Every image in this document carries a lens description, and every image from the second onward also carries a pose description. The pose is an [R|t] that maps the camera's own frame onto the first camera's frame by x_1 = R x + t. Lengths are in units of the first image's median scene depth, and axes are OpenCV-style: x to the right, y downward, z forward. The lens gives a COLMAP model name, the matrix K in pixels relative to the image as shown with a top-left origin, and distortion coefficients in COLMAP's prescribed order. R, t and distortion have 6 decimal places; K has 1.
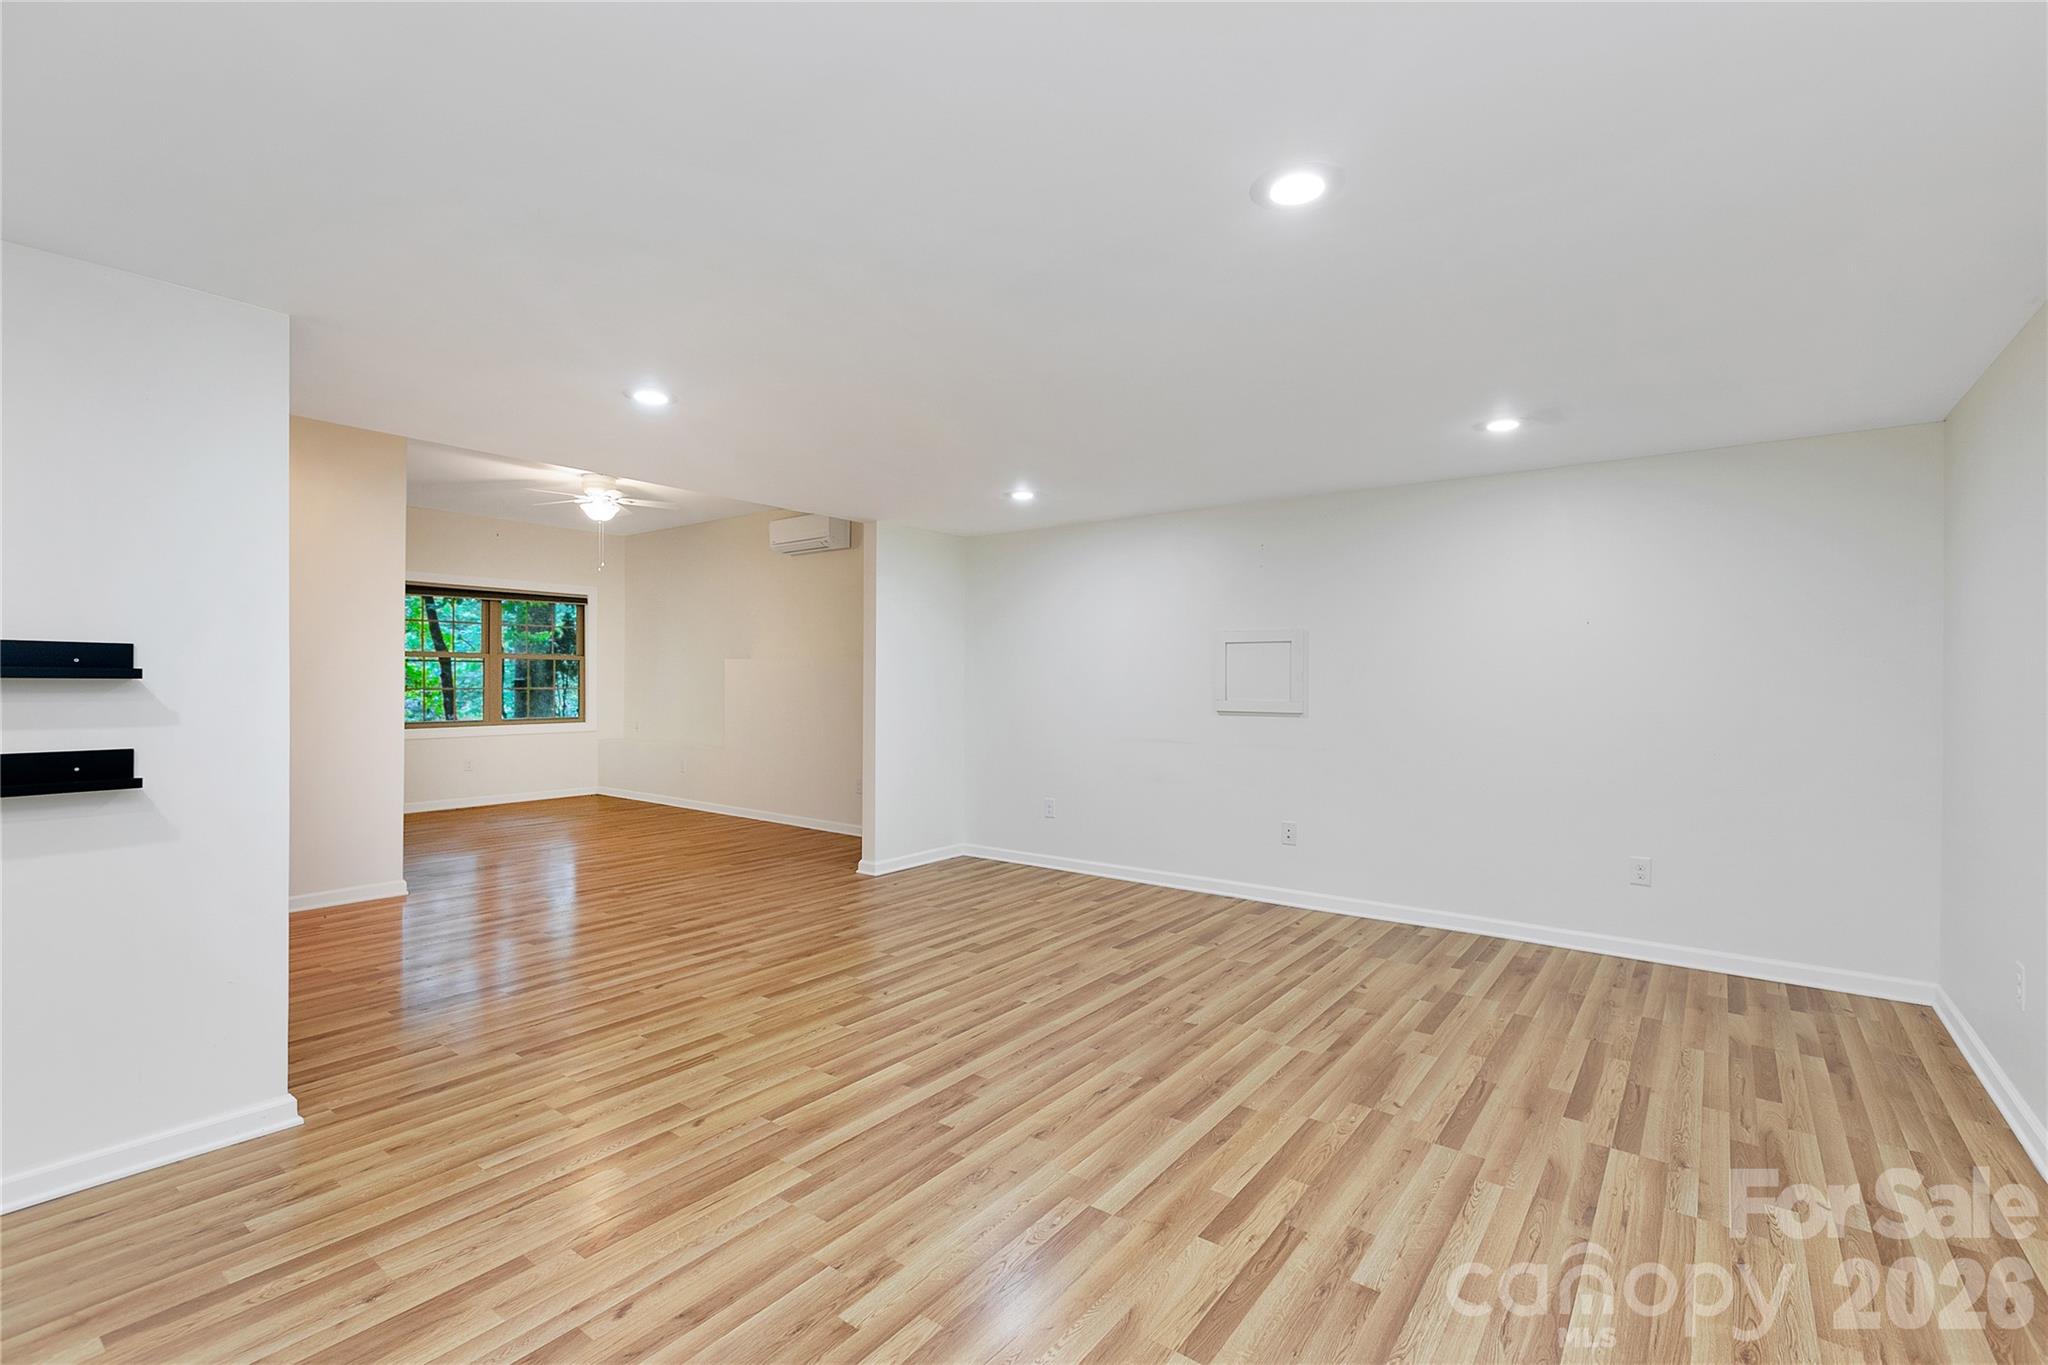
lens RADIAL K [[930.5, 0, 1031.5], [0, 930.5, 683.0], [0, 0, 1]] dist [-0.003430, 0.000074]
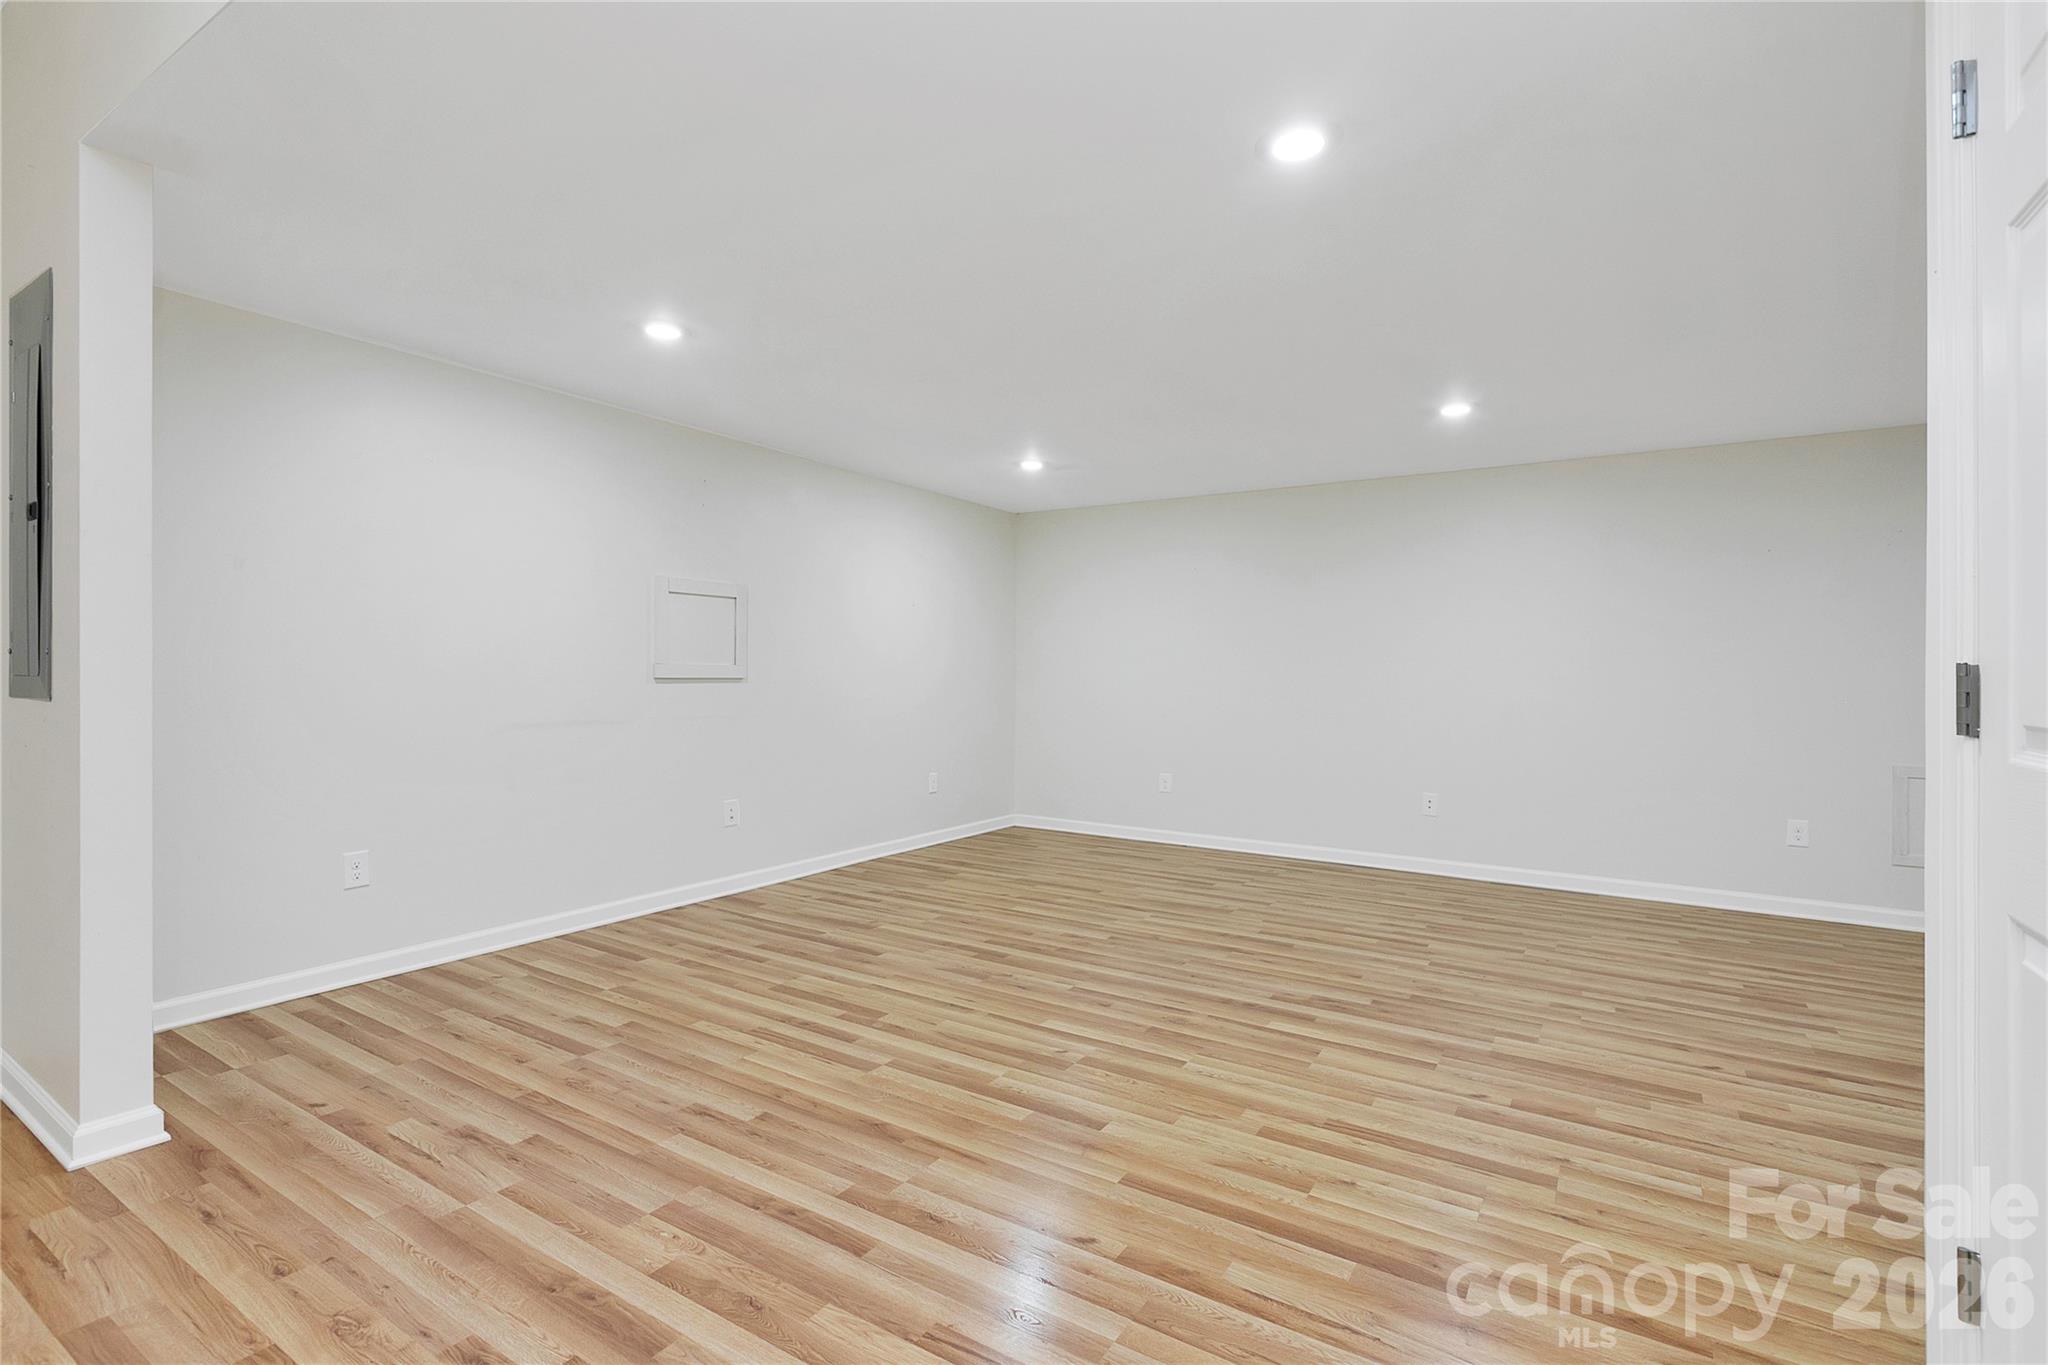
lens RADIAL K [[930.5, 0, 1061.7], [0, 930.5, 657.5], [0, 0, 1]] dist [-0.003430, 0.000074]
pose [[-0.091823, 0.010098, 0.995724, -0.954533], [-0.004446, 0.999934, -0.010551, 0.031130], [-0.995765, -0.005396, -0.091772, 1.142832]]
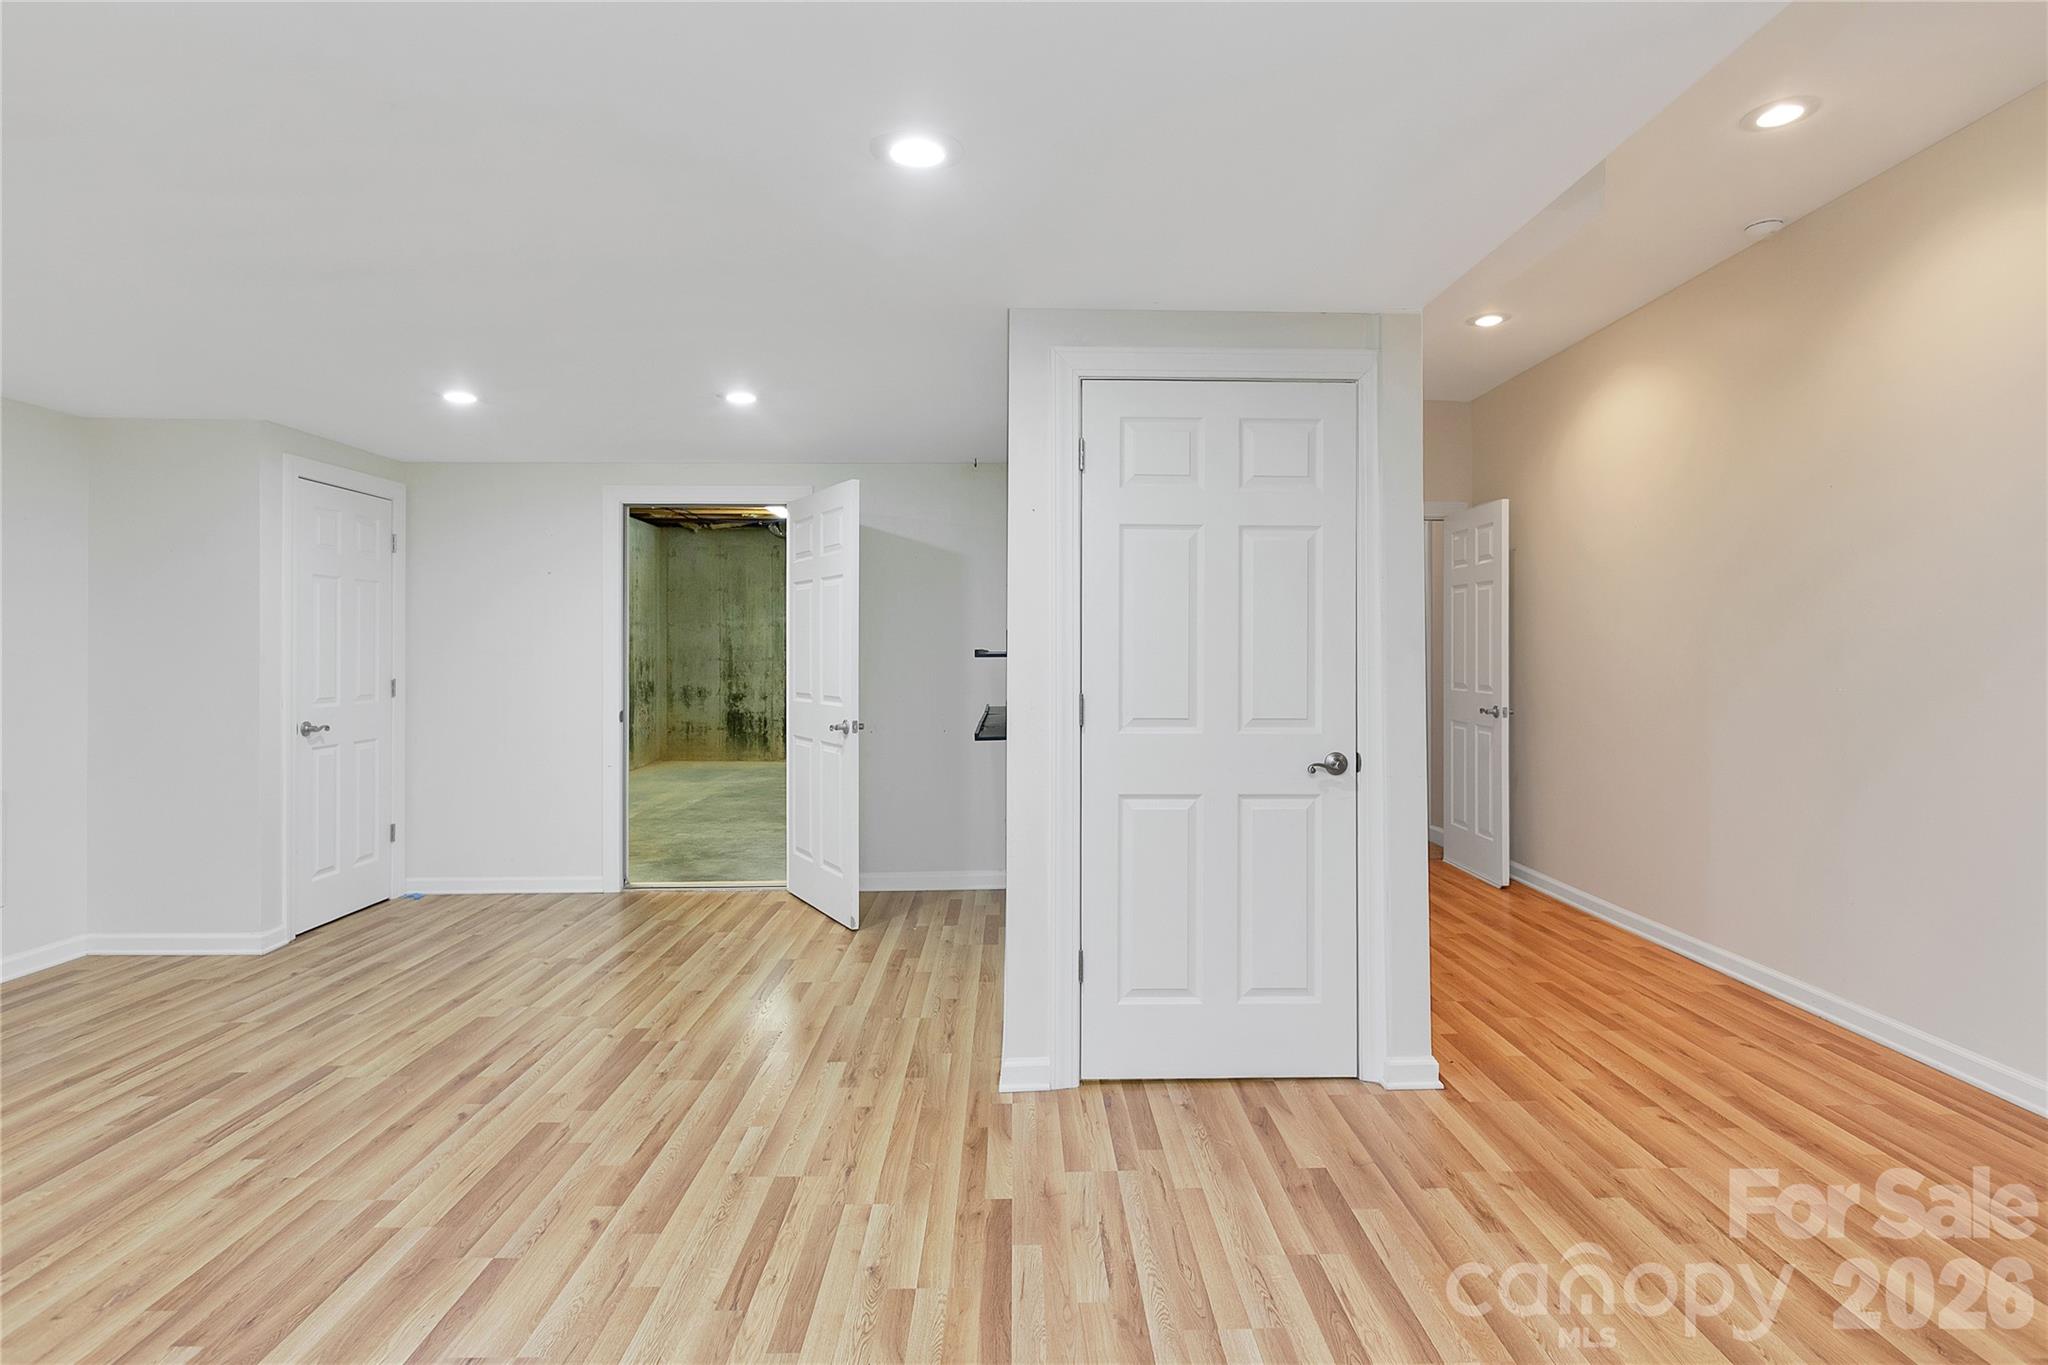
lens RADIAL K [[1068.6, 0, 1013.1], [0, 1068.6, 688.8], [0, 0, 1]] dist [-0.002645, -0.001729]
pose [[-0.800322, 0.016863, -0.599334, -0.087144], [-0.005284, 0.999367, 0.035174, 0.000766], [0.599548, 0.031317, -0.799726, 1.433592]]
